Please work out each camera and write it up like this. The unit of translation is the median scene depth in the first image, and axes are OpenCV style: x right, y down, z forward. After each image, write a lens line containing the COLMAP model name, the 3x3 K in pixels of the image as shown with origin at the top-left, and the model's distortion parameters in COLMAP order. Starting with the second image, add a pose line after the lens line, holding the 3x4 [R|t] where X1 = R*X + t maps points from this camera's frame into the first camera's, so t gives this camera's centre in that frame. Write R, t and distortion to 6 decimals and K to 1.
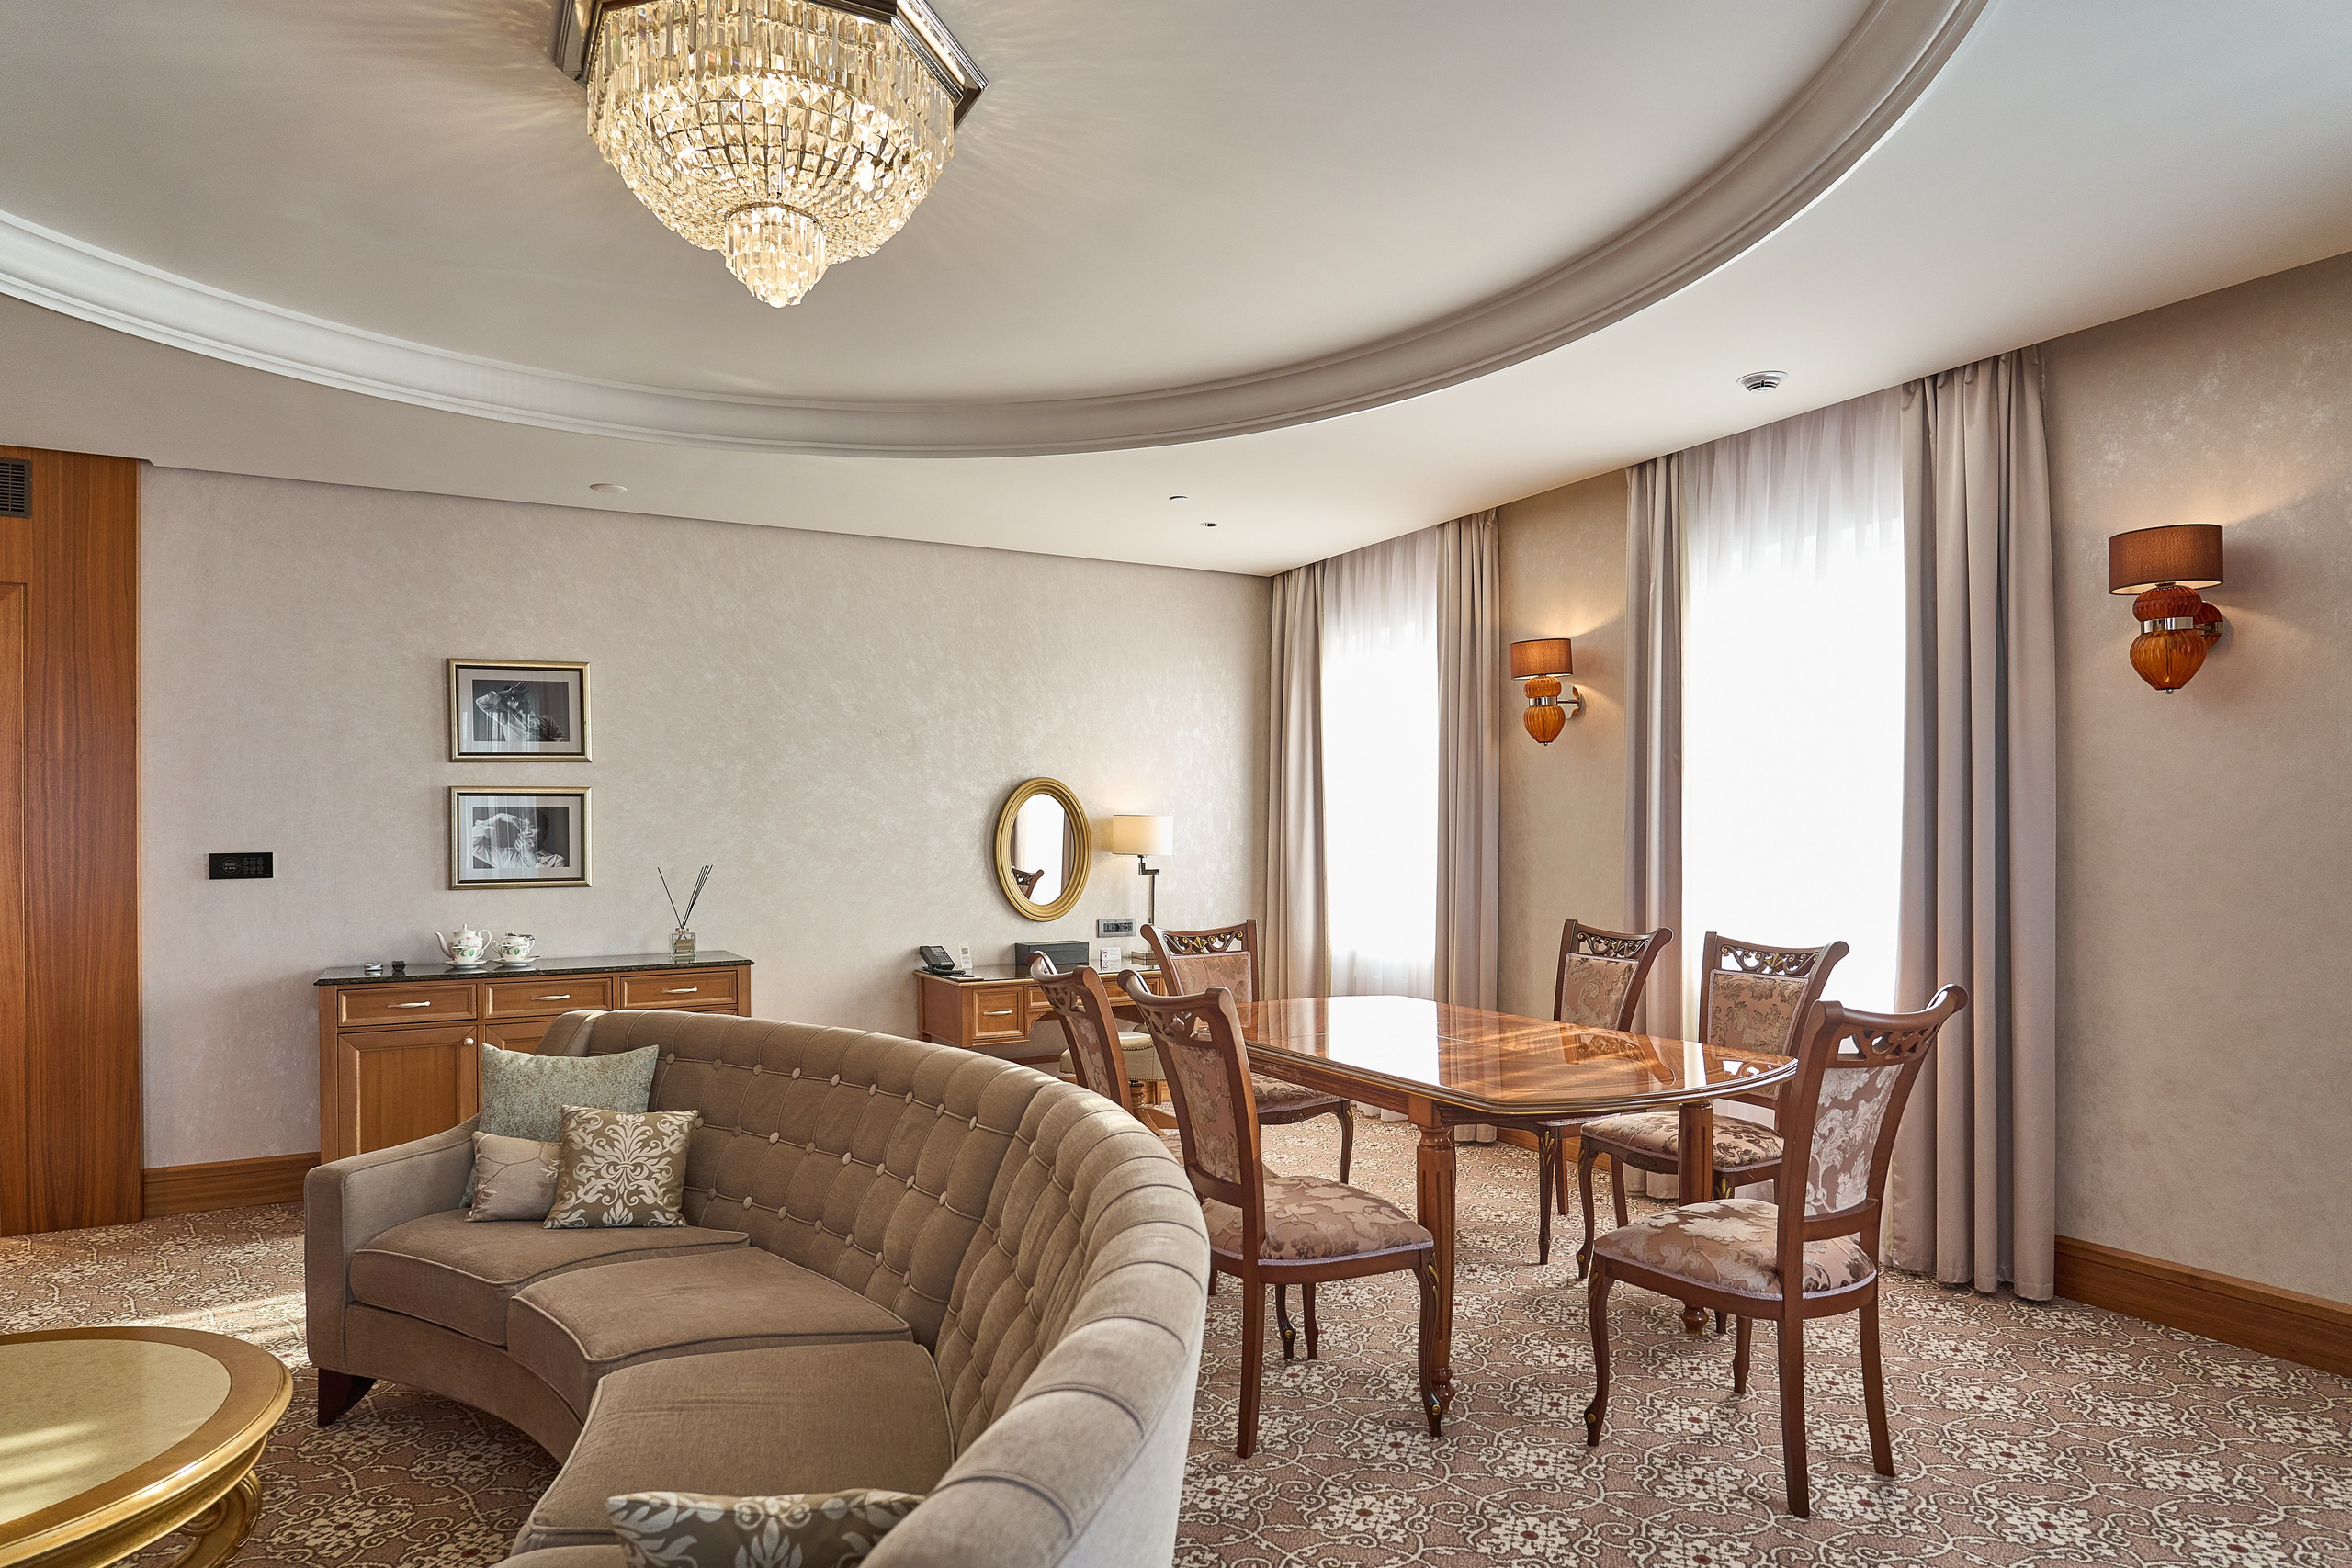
lens RADIAL K [[1350.9, 0, 1171.9], [0, 1350.9, 830.1], [0, 0, 1]] dist [-0.019499, 0.001650]
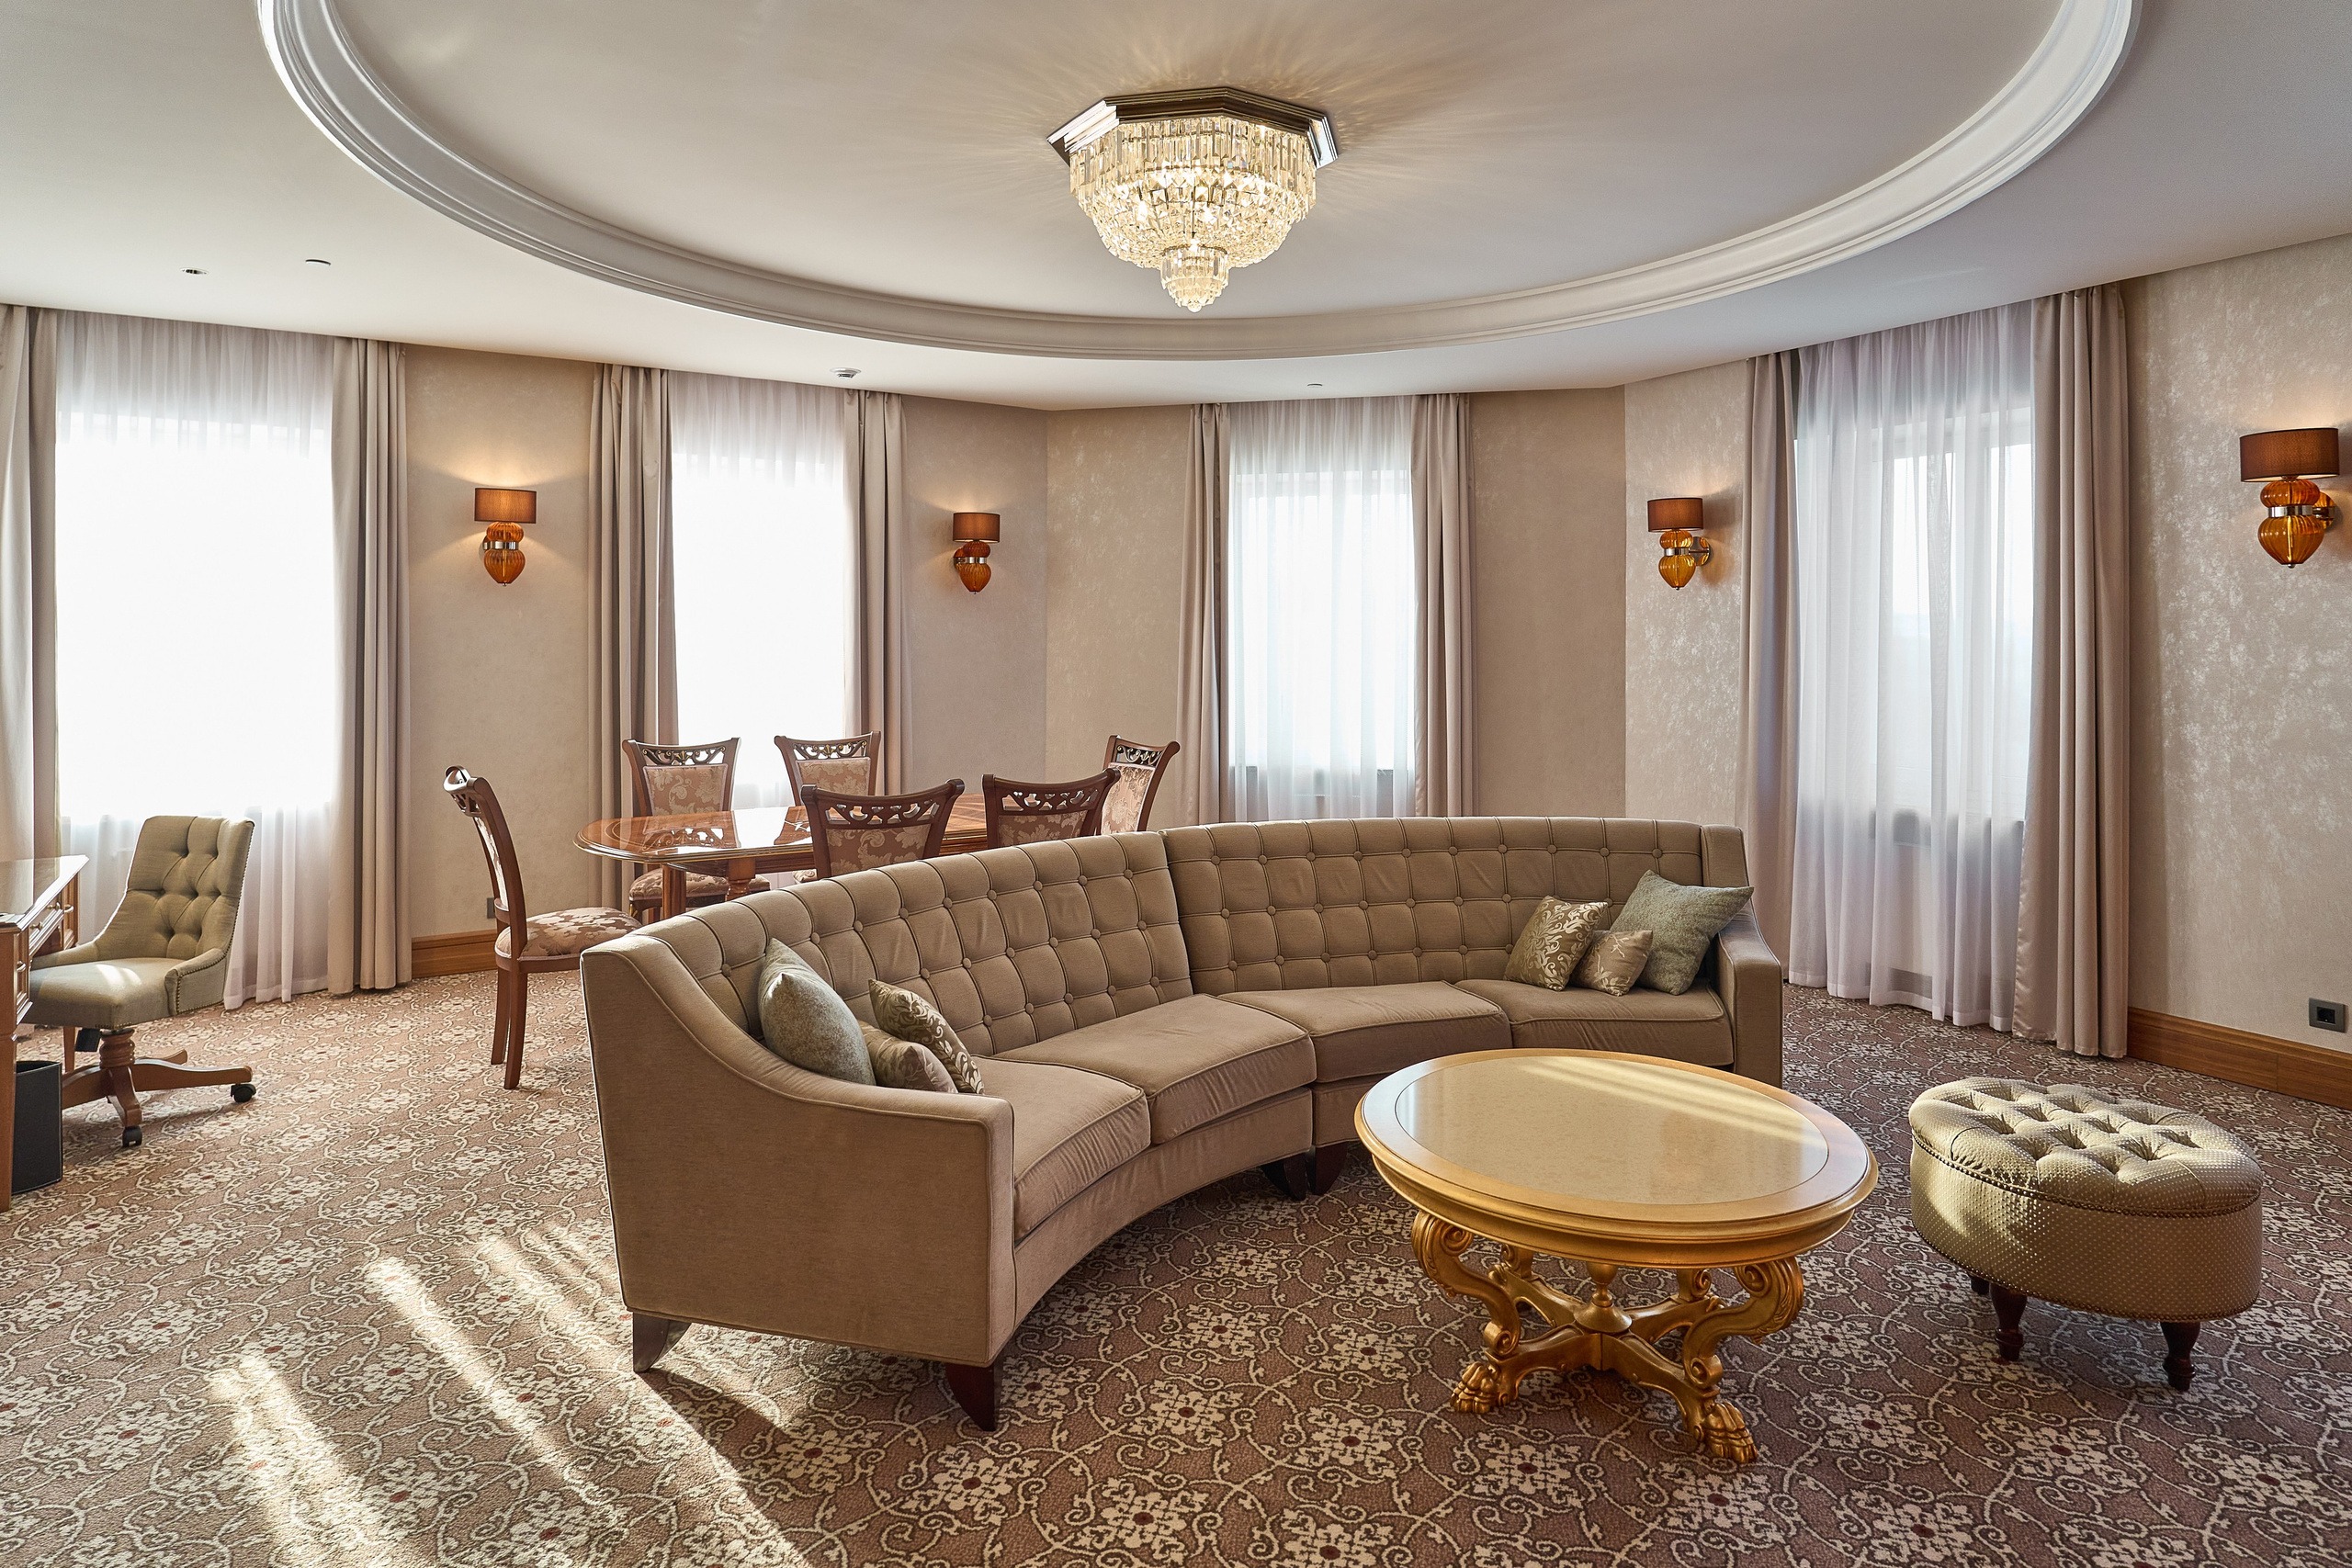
lens RADIAL K [[1344.4, 0, 1175.1], [0, 1344.4, 631.8], [0, 0, 1]] dist [-0.017033, 0.001872]
pose [[-0.072247, 0.009888, 0.997338, -0.841268], [-0.001867, 0.999948, -0.010049, -0.016199], [-0.997385, -0.002589, -0.072224, 0.546861]]
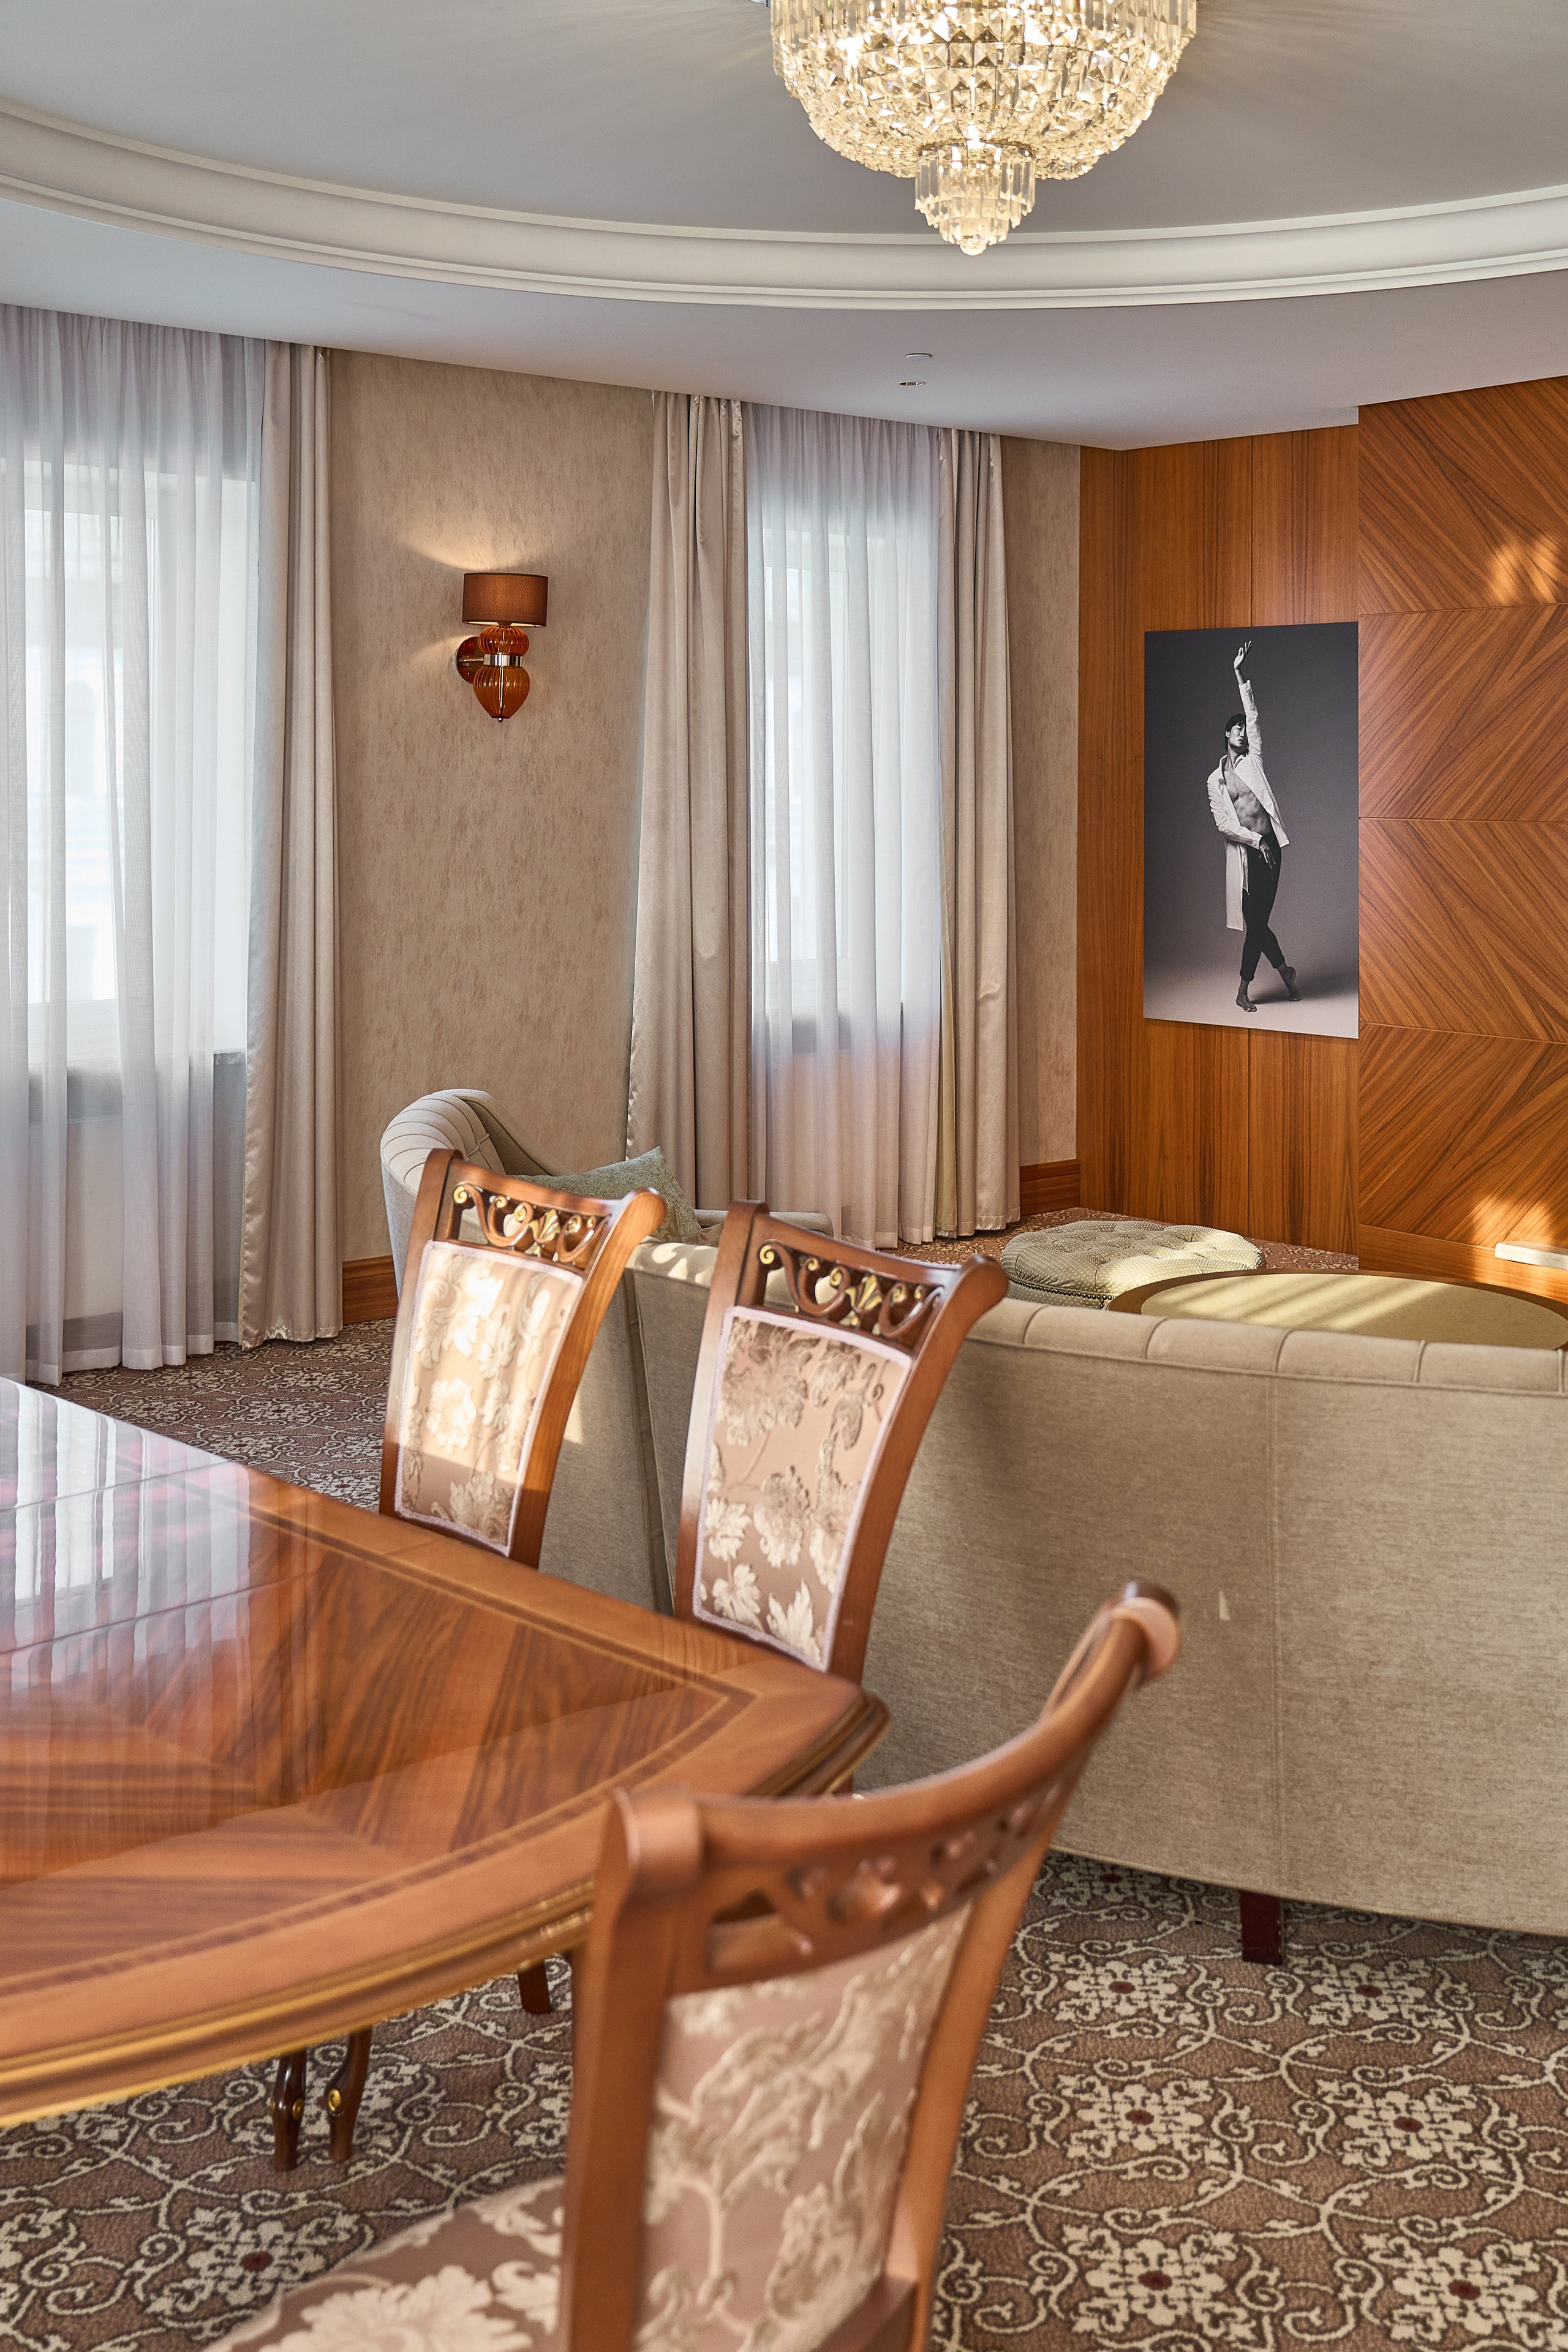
lens RADIAL K [[2544.7, 0, 794.1], [0, 2544.7, 749.0], [0, 0, 1]] dist [-0.007991, 0.032686]
pose [[-0.961894, -0.000920, -0.273421, 0.111551], [0.001112, 0.999973, -0.007277, -0.039015], [0.273420, -0.007303, -0.961867, 1.195226]]
